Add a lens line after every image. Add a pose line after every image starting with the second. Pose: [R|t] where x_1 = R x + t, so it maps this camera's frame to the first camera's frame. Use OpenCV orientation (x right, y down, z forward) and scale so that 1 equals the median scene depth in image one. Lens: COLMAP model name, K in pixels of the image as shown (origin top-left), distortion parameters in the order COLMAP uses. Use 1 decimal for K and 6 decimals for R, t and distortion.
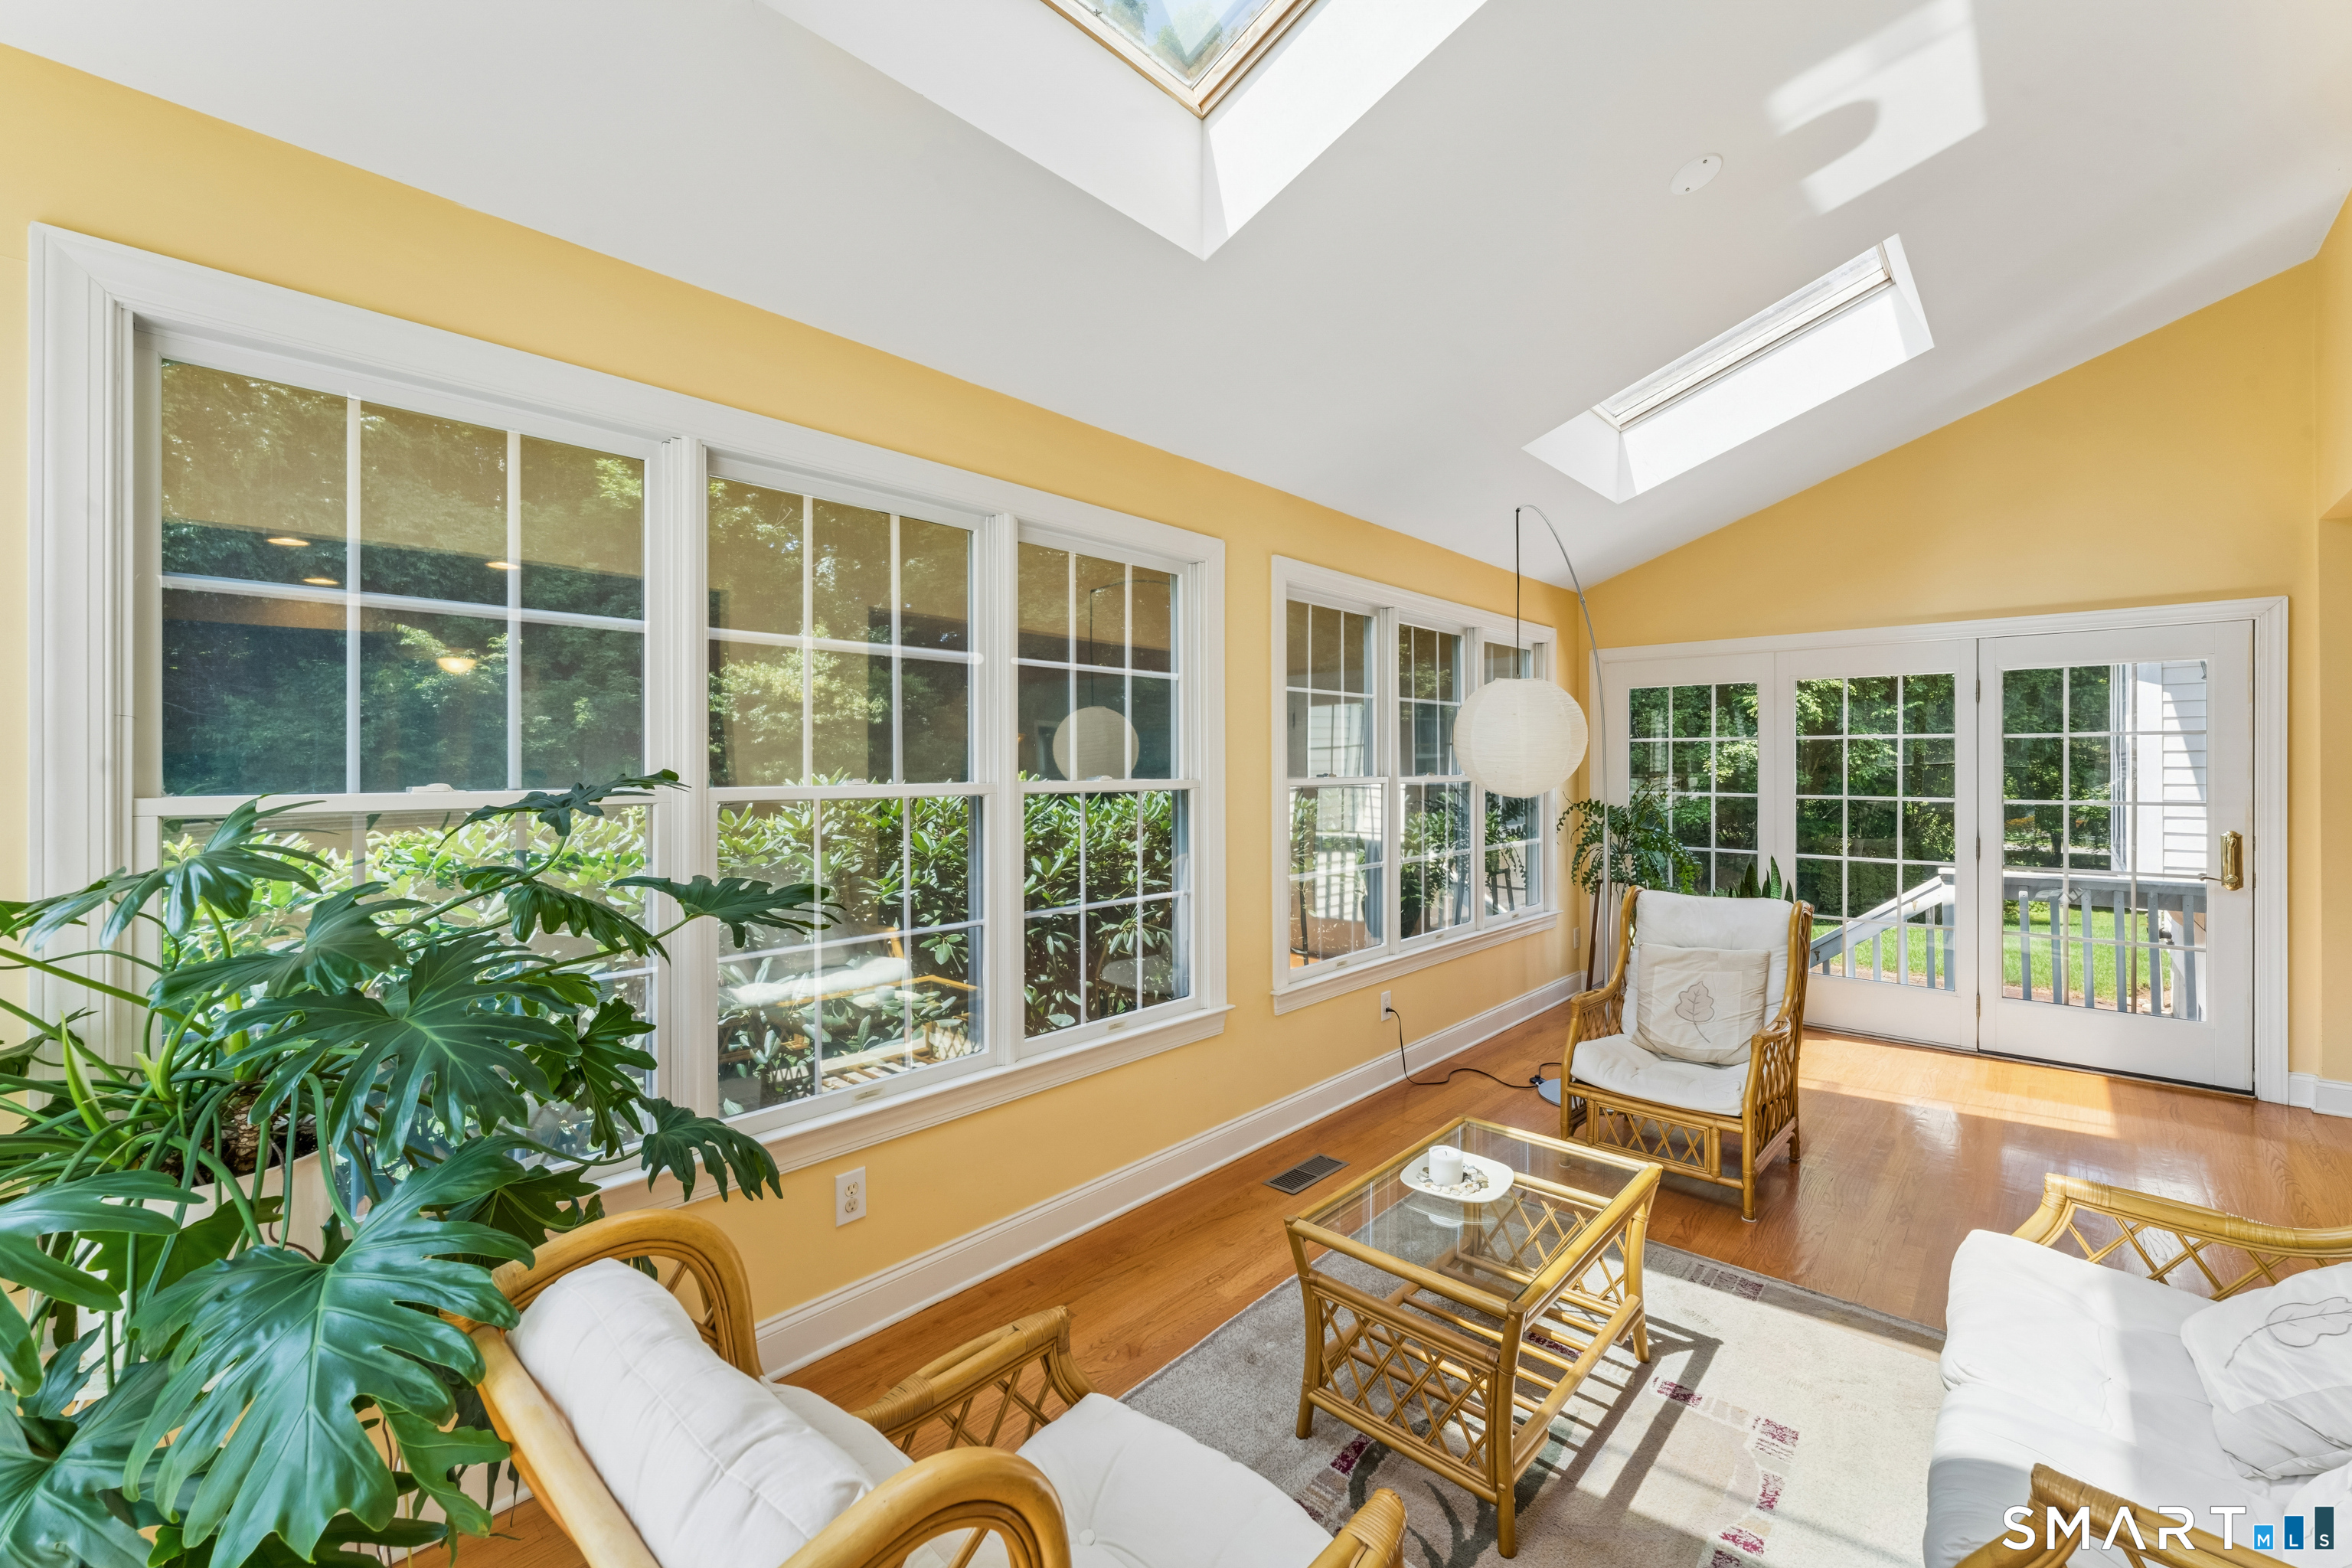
lens RADIAL K [[968.7, 0, 1183.4], [0, 968.7, 767.7], [0, 0, 1]] dist [-0.003439, -0.000340]
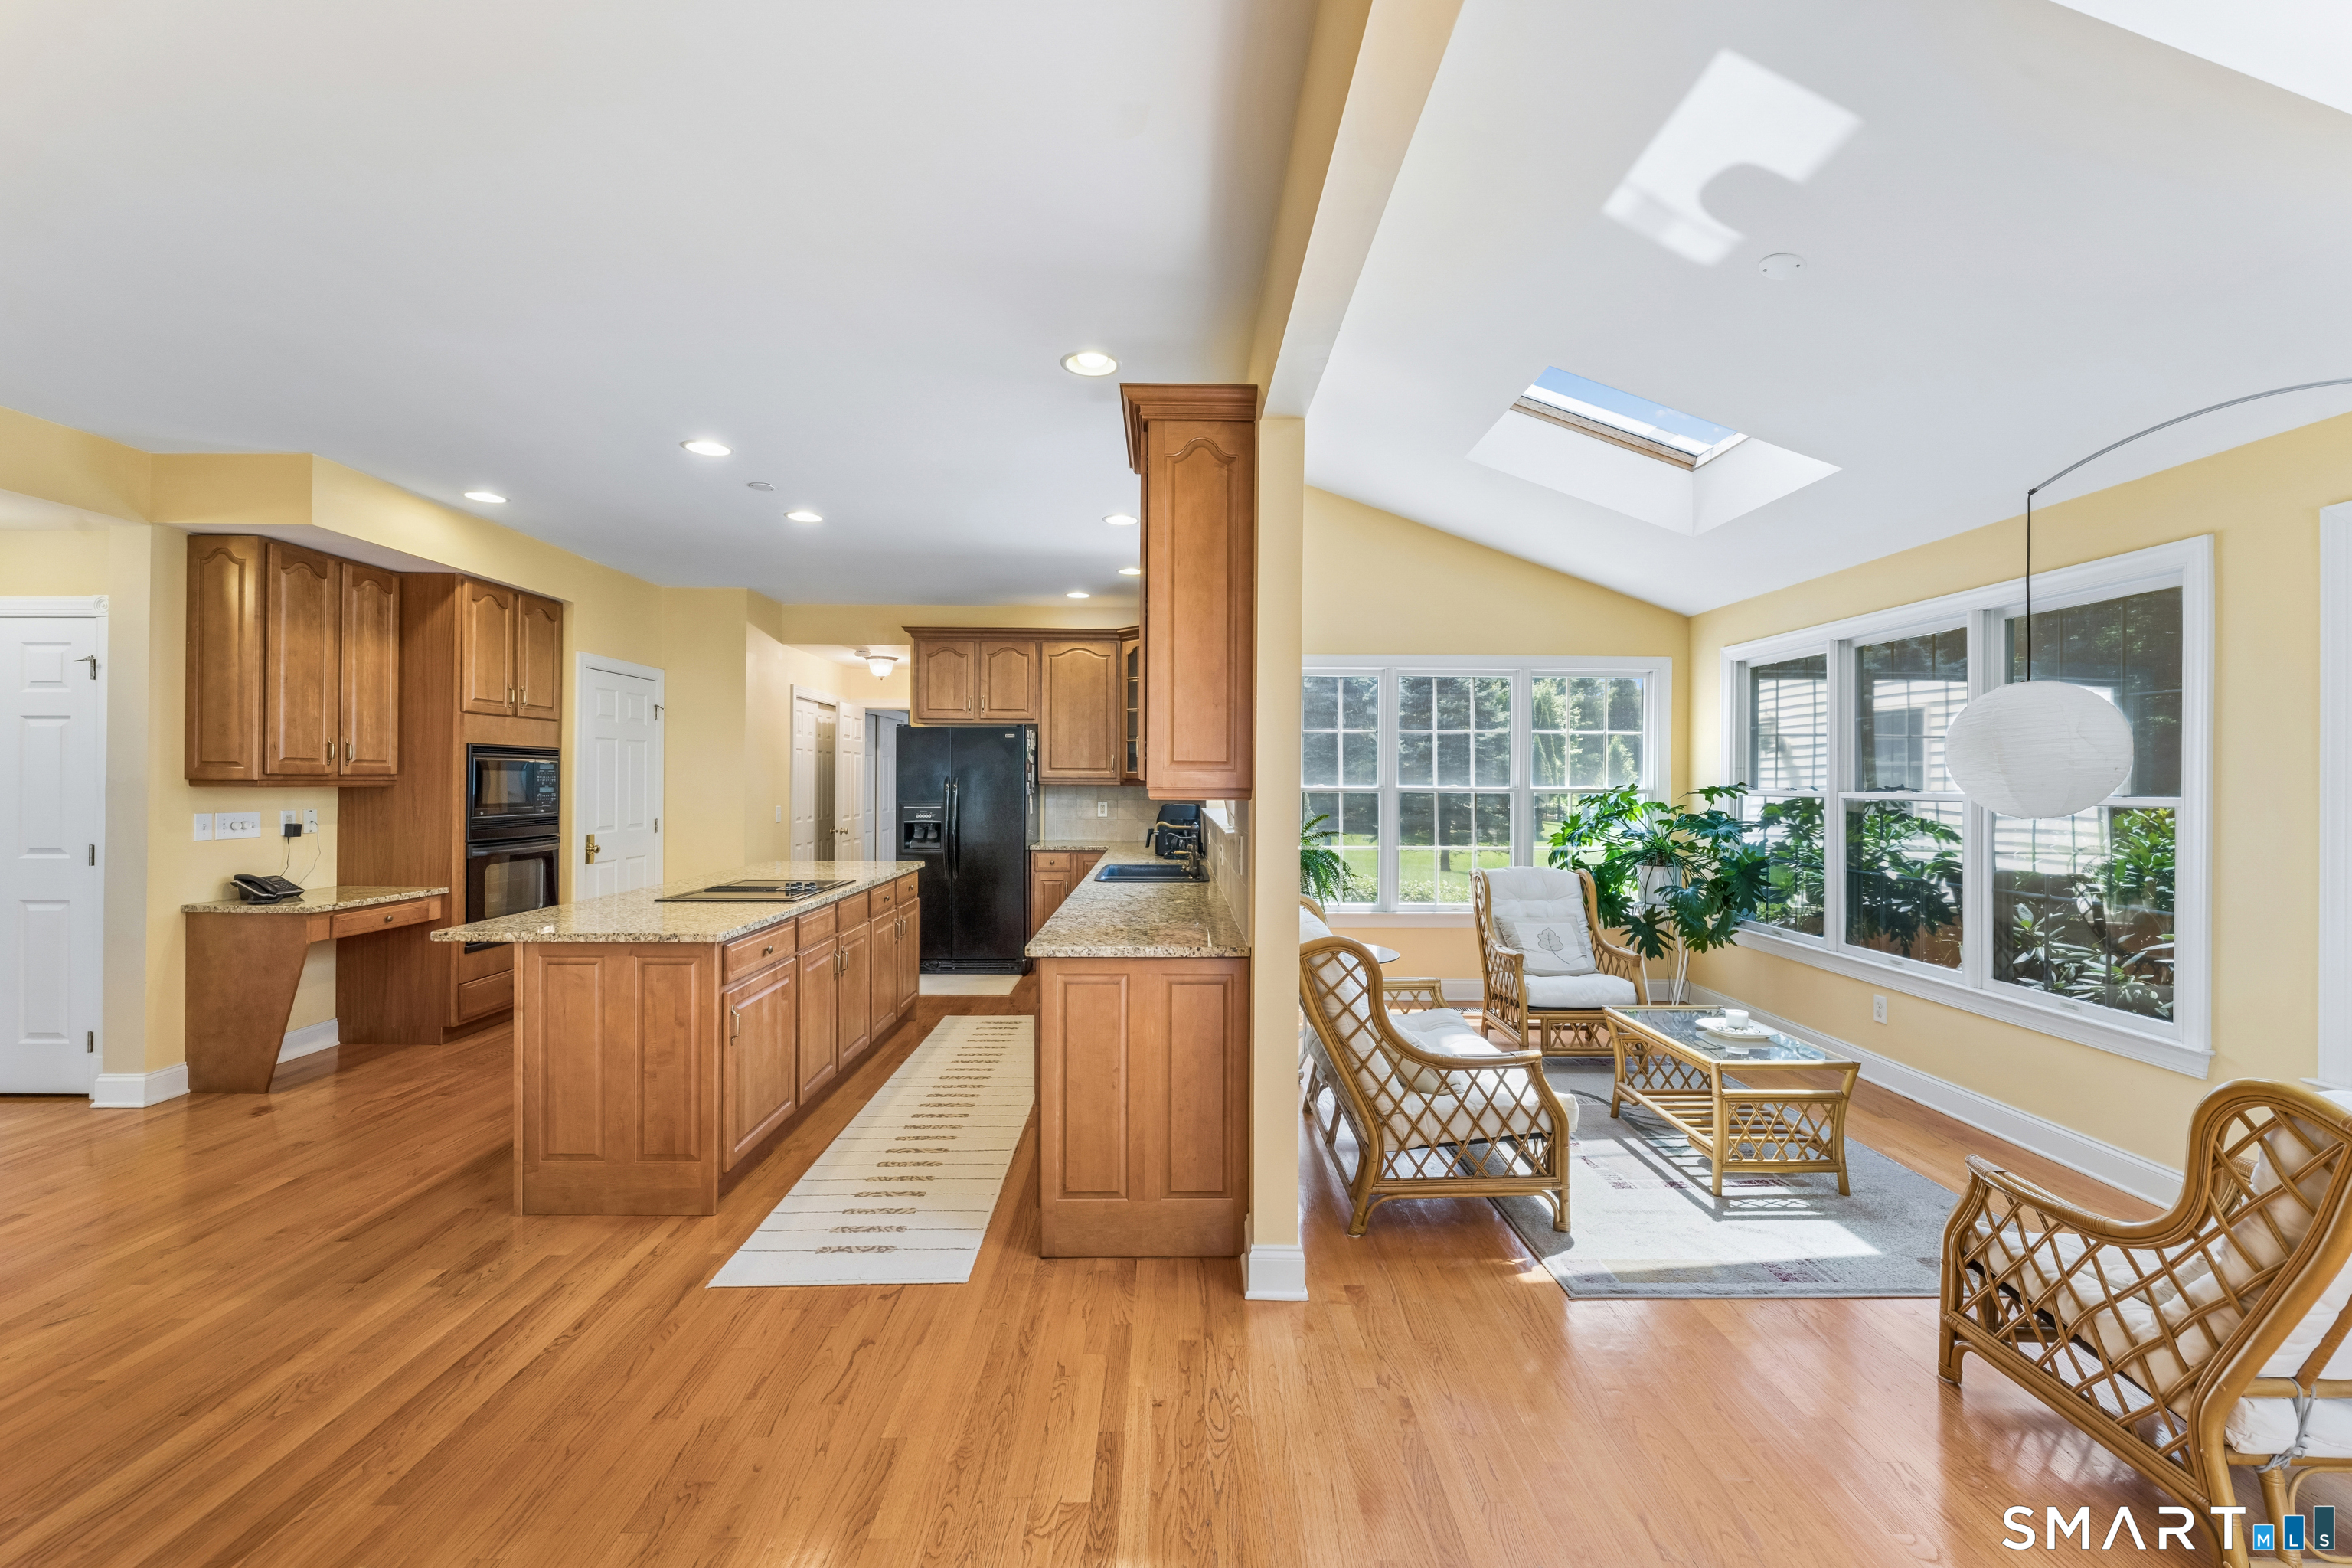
lens RADIAL K [[968.7, 0, 1172.3], [0, 968.7, 776.8], [0, 0, 1]] dist [-0.003439, -0.000340]
pose [[-0.734578, -0.009674, -0.678455, 2.202496], [-0.020869, 0.999747, 0.008340, -0.002281], [0.678203, 0.020285, -0.734595, 1.606098]]
